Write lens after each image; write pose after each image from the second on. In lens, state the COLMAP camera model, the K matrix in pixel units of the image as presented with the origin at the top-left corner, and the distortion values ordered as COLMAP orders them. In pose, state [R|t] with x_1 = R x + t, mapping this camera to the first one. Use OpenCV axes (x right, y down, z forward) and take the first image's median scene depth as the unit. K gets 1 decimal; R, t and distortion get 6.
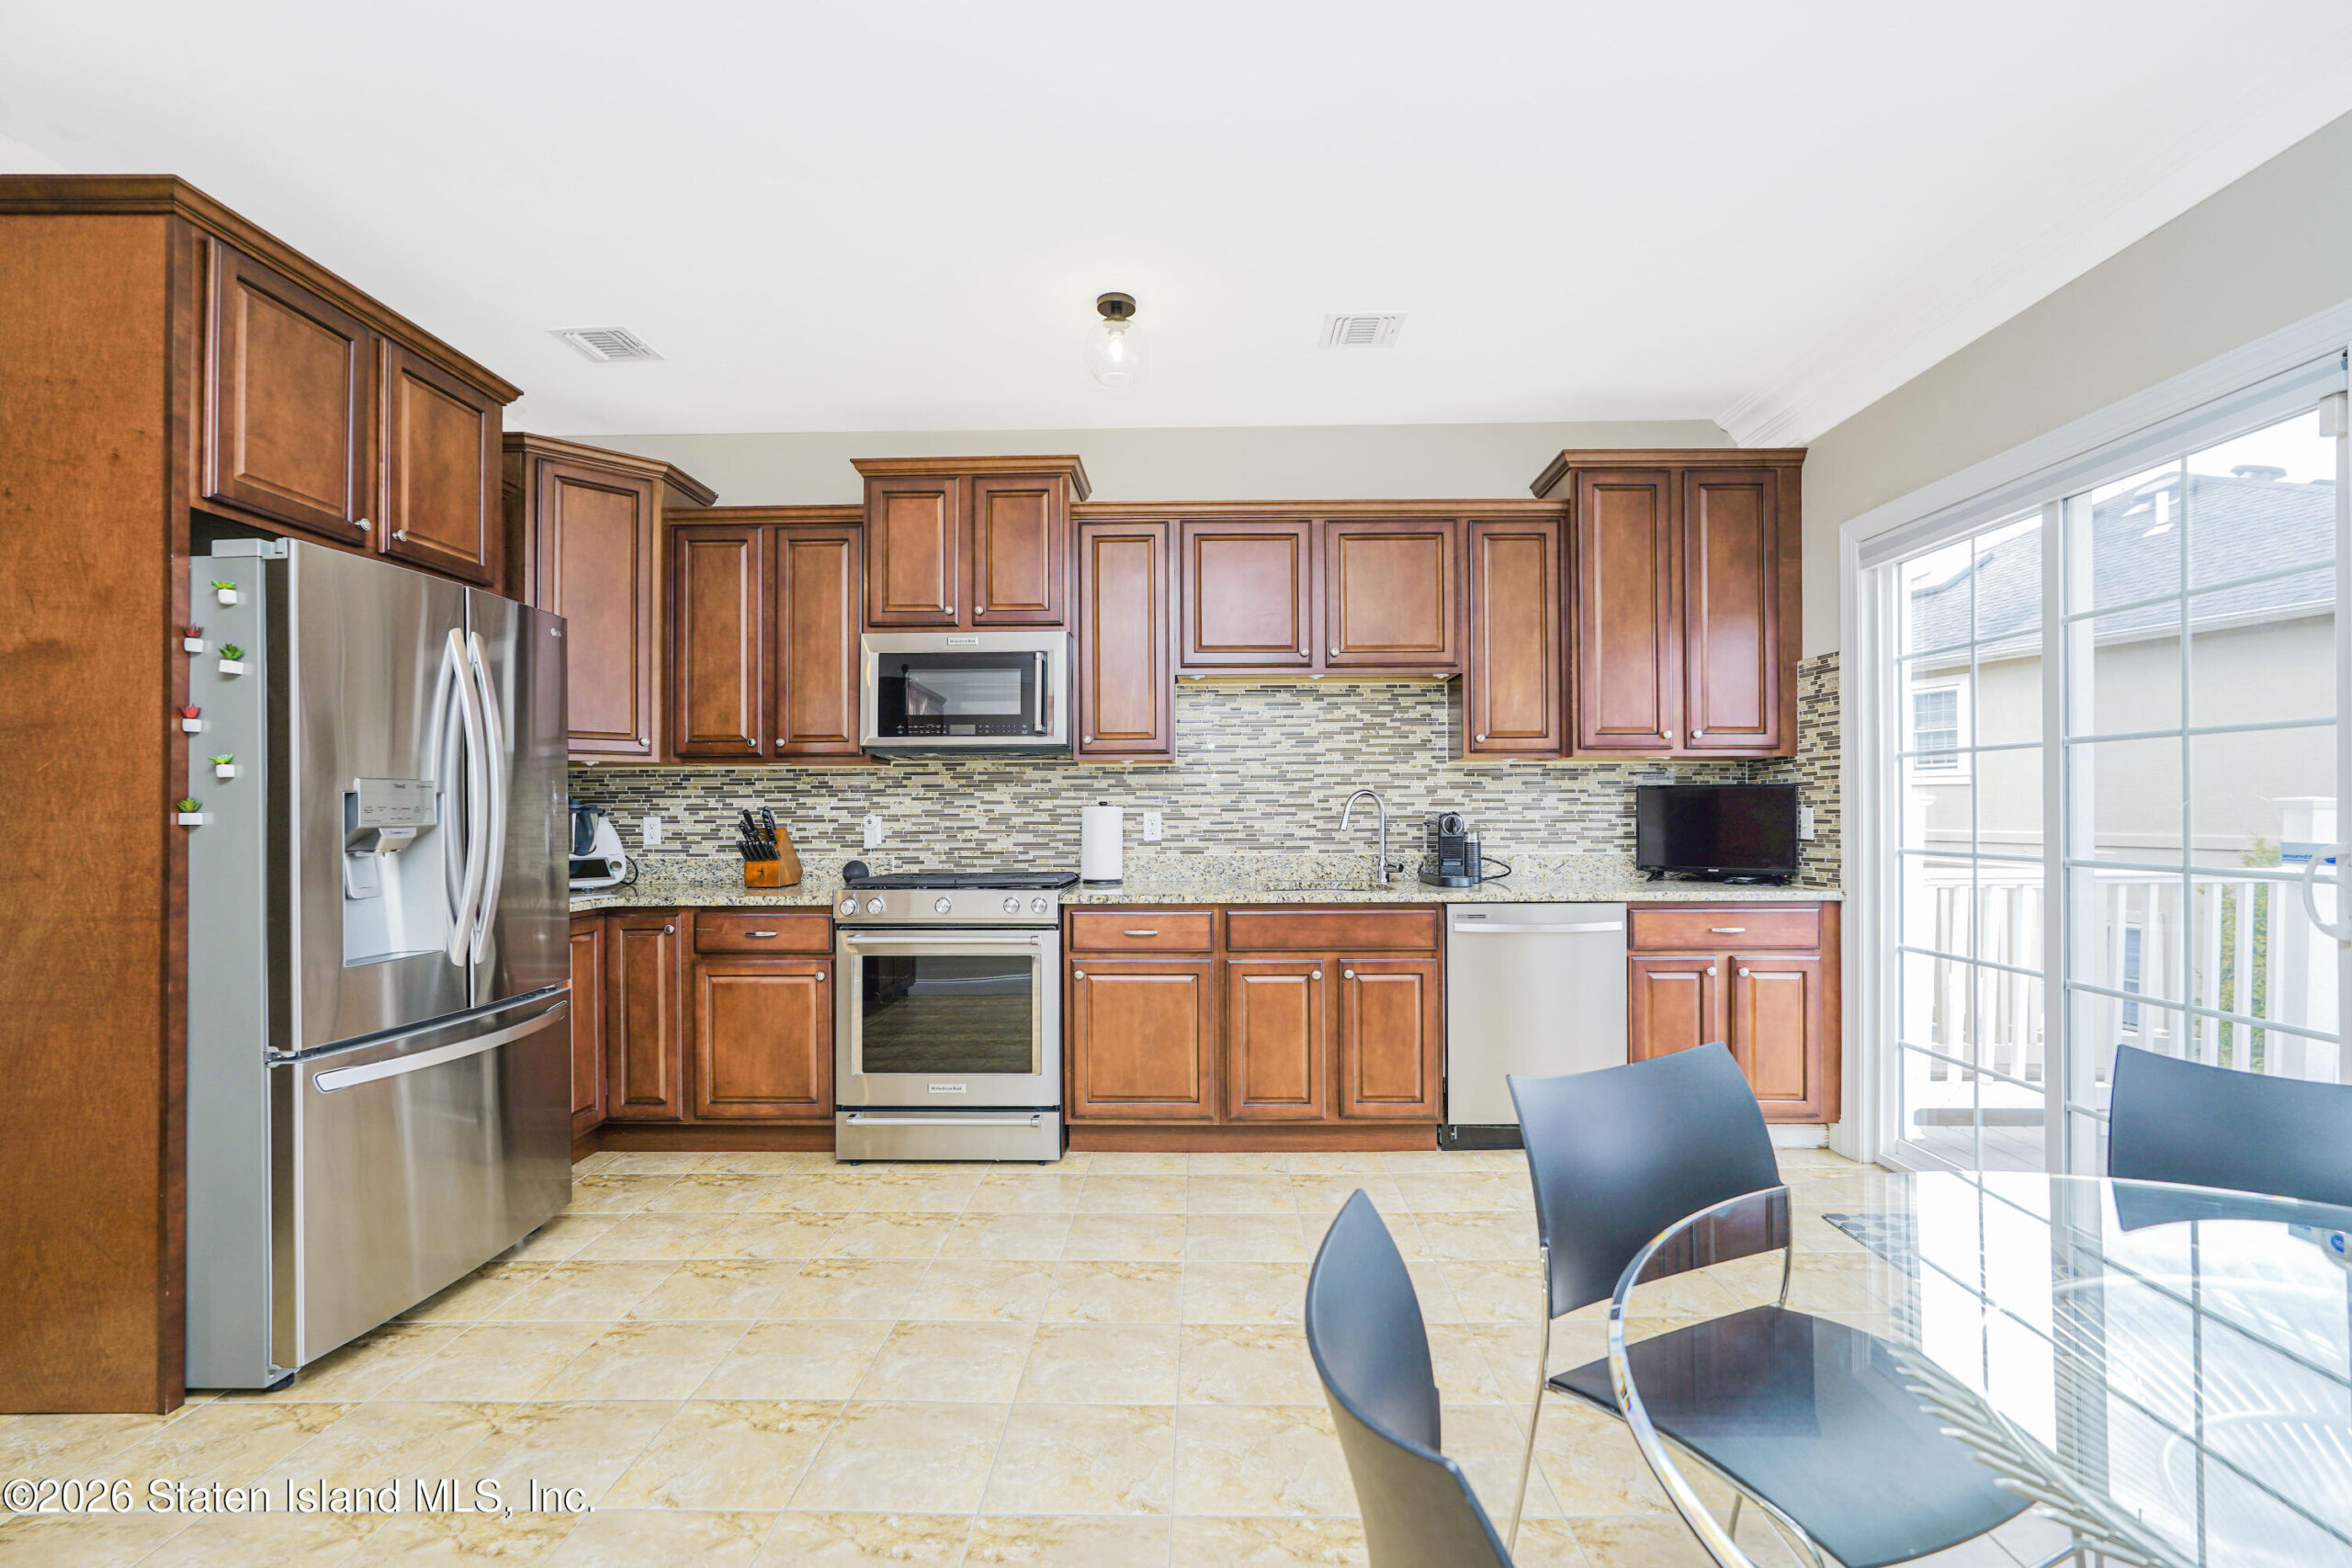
lens RADIAL K [[1054.1, 0, 1178.6], [0, 1054.1, 801.6], [0, 0, 1]] dist [-0.017688, 0.008294]
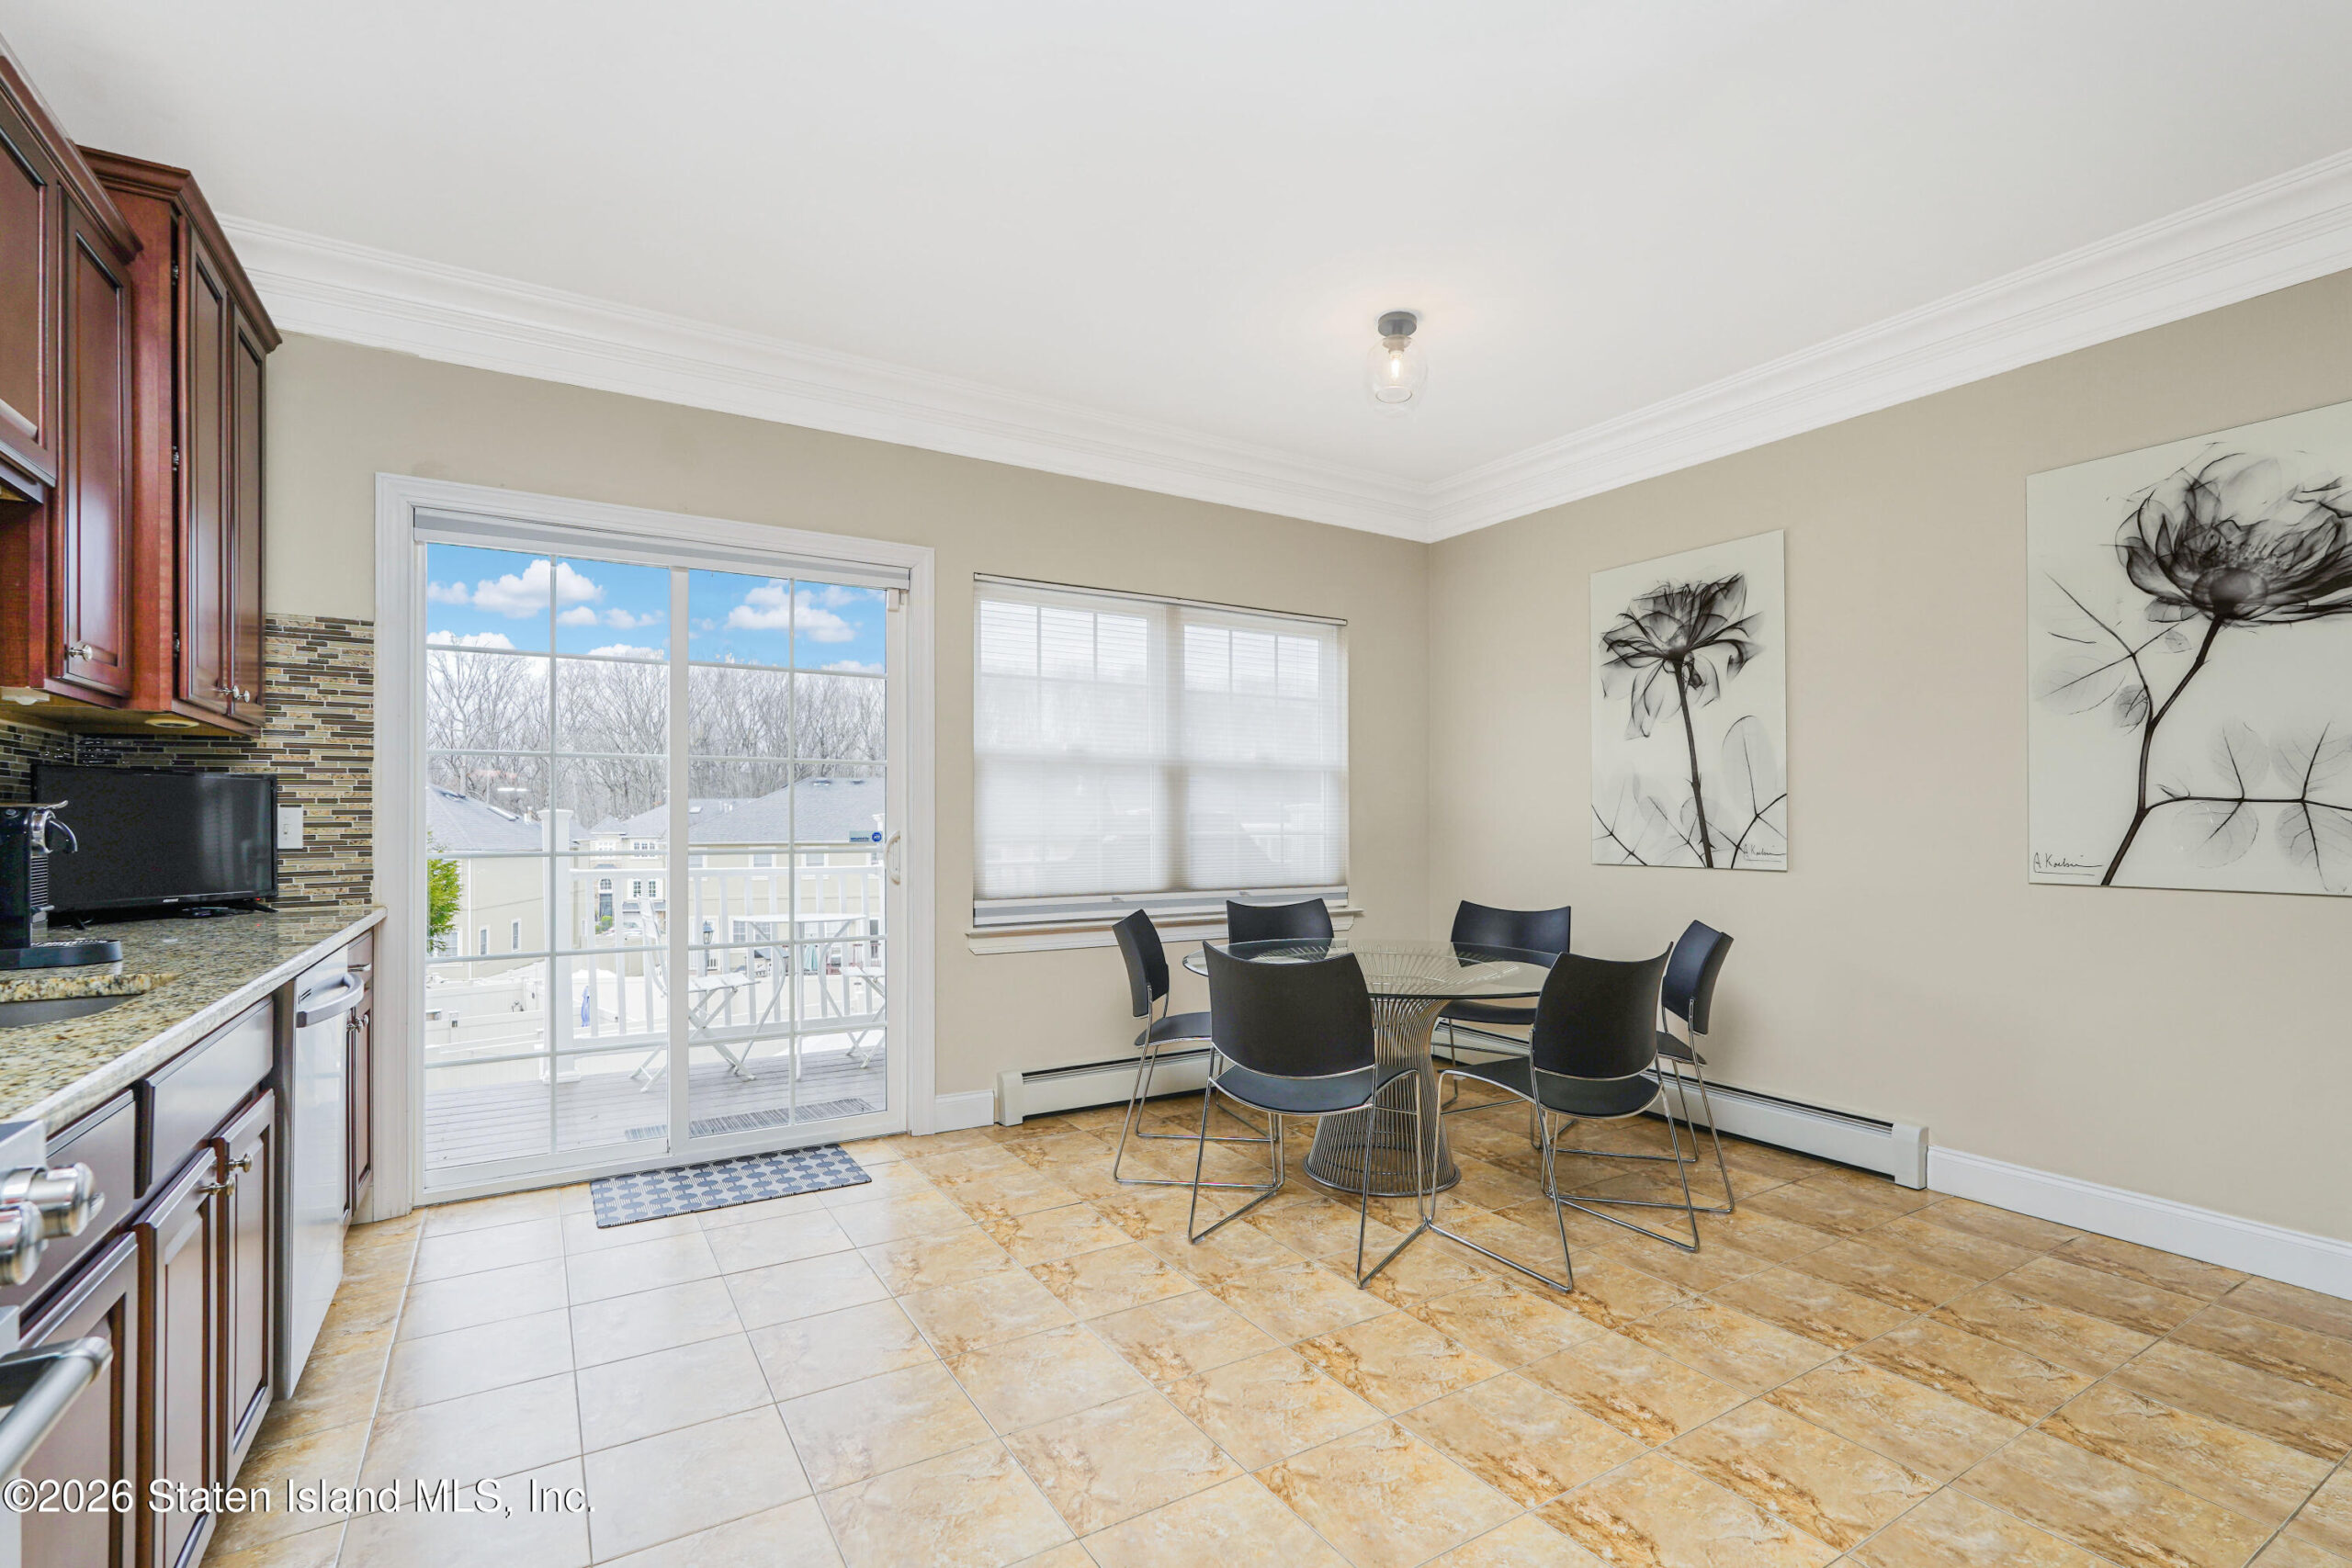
lens RADIAL K [[1069.7, 0, 1172.2], [0, 1069.7, 816.8], [0, 0, 1]] dist [-0.013868, 0.009697]
pose [[-0.544973, 0.011429, 0.838376, -0.407687], [0.001396, 0.999918, -0.012723, 0.023329], [-0.838452, -0.005764, -0.544944, 0.874897]]
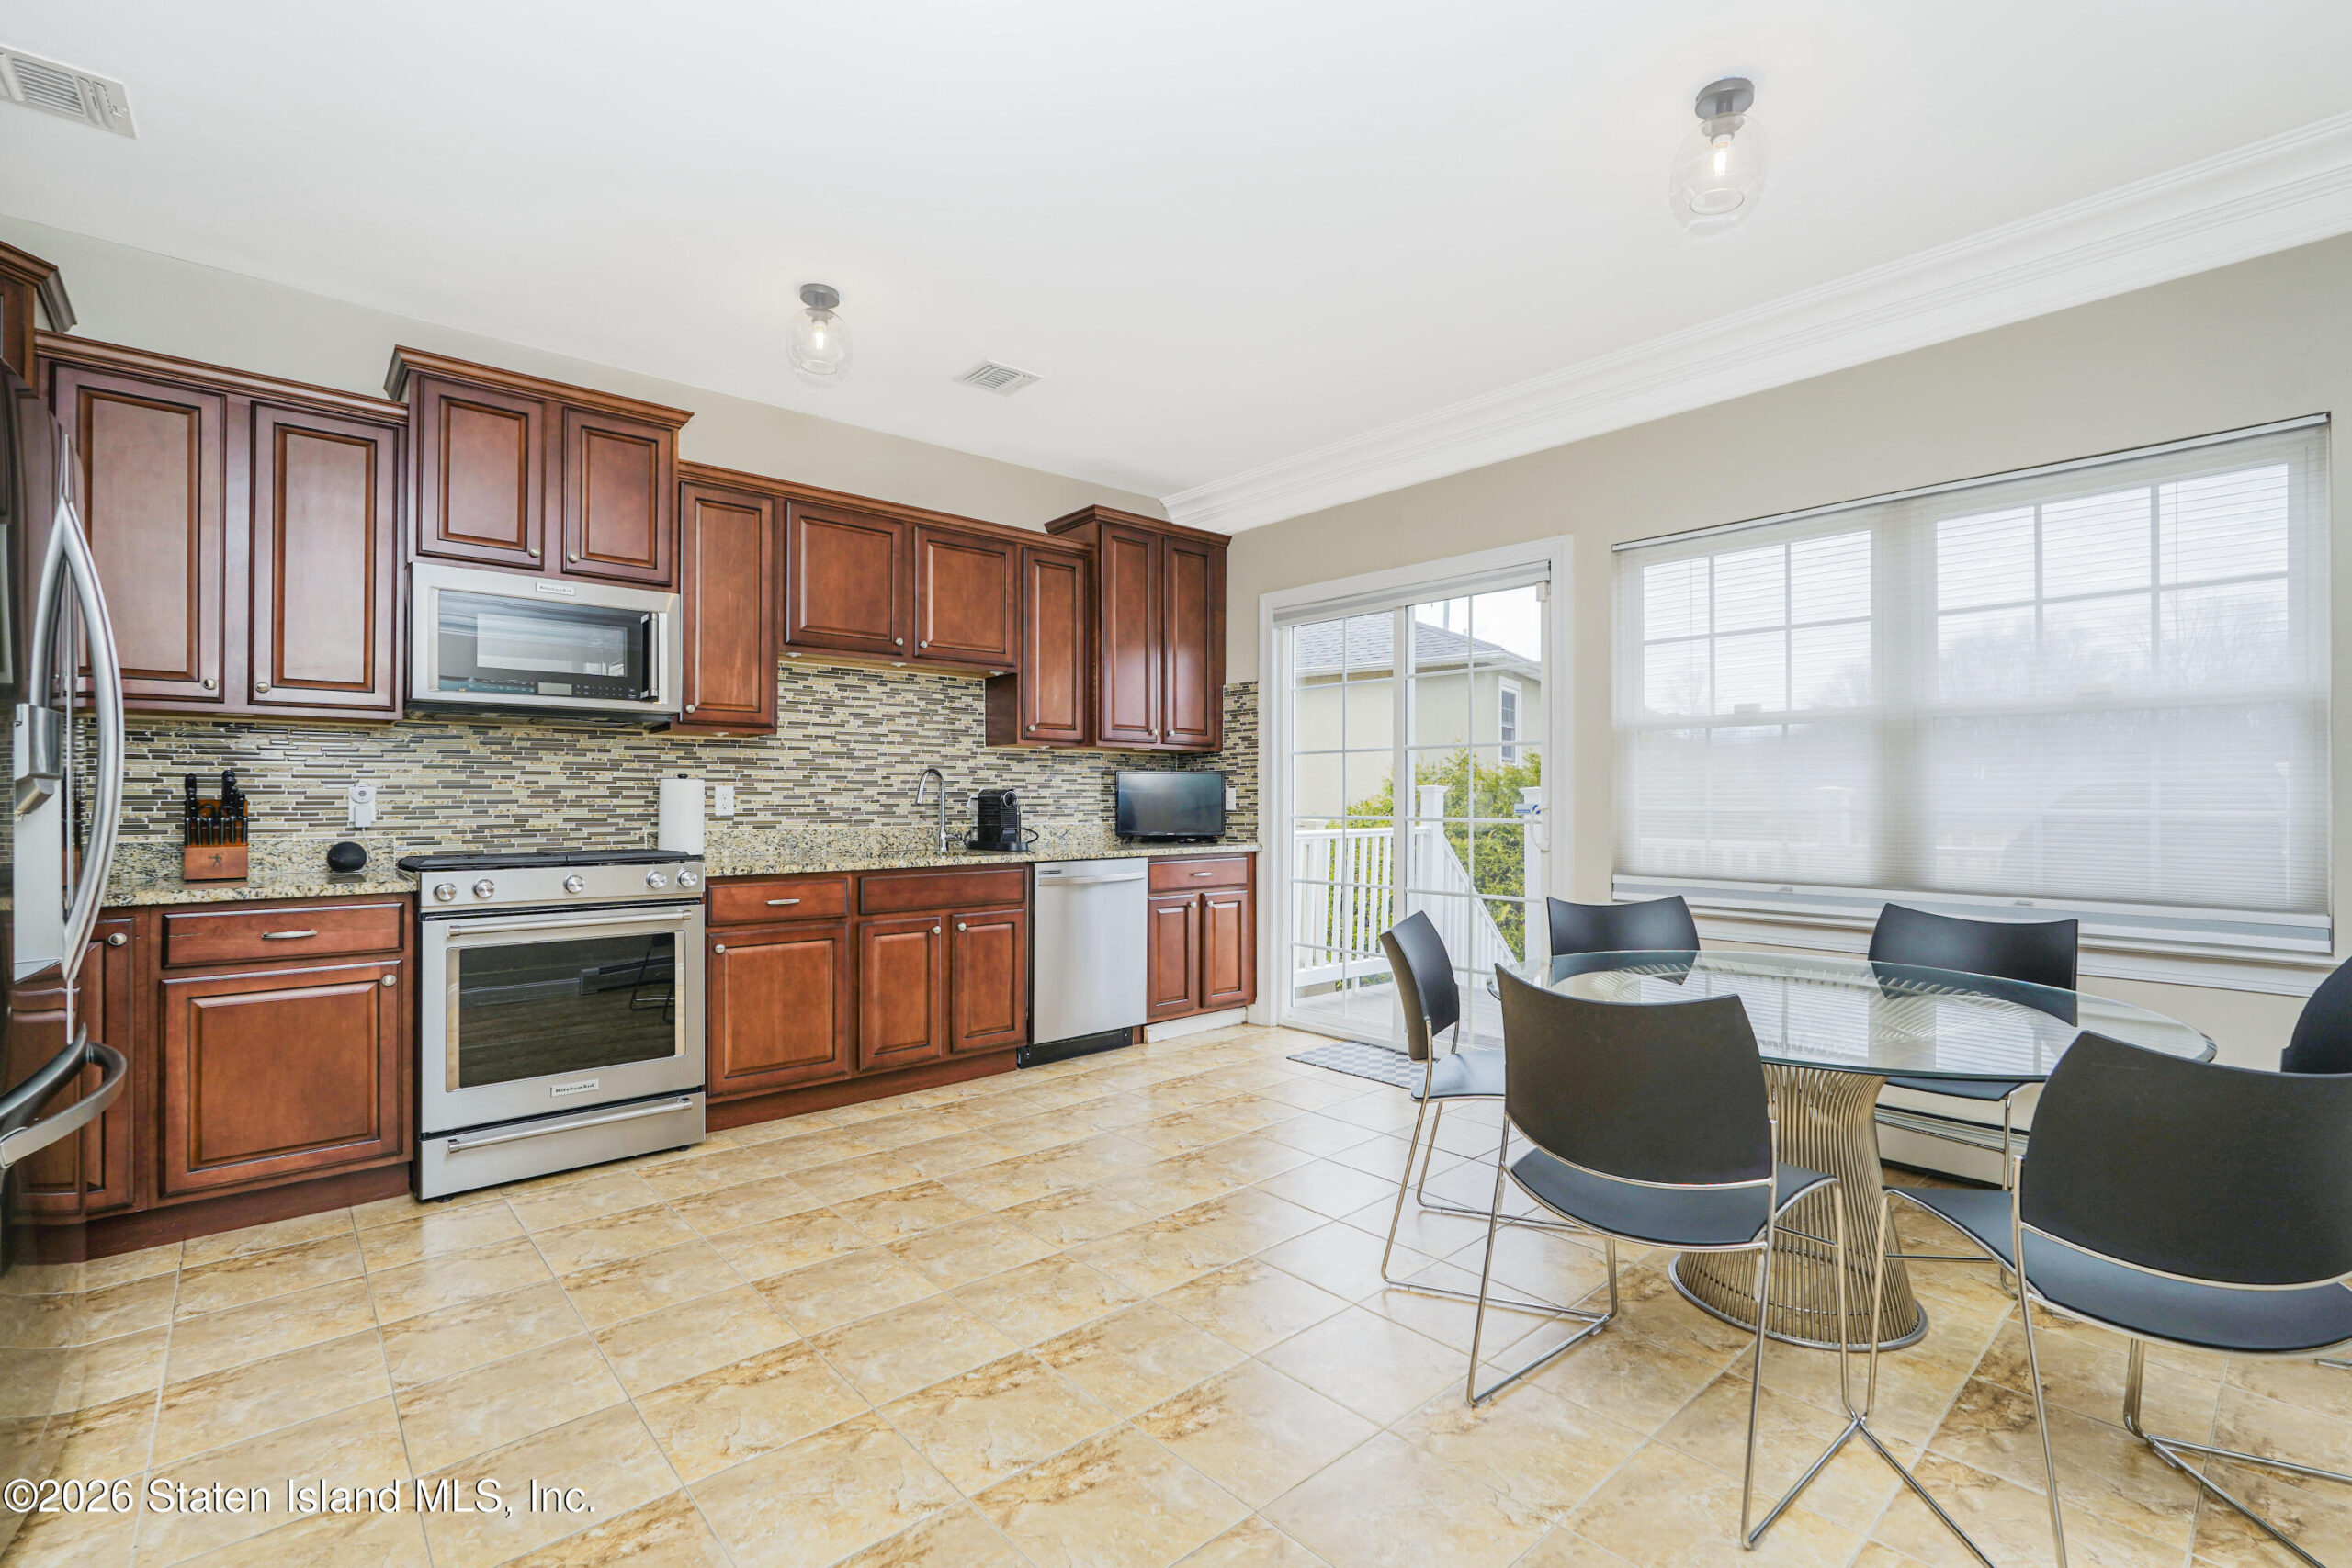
lens RADIAL K [[1054.1, 0, 1178.6], [0, 1054.1, 801.6], [0, 0, 1]] dist [-0.017688, 0.008294]
pose [[0.731045, 0.003487, 0.682320, -0.430623], [-0.008174, 0.999960, 0.003648, 0.019411], [-0.682280, -0.008245, 0.731044, -0.003235]]
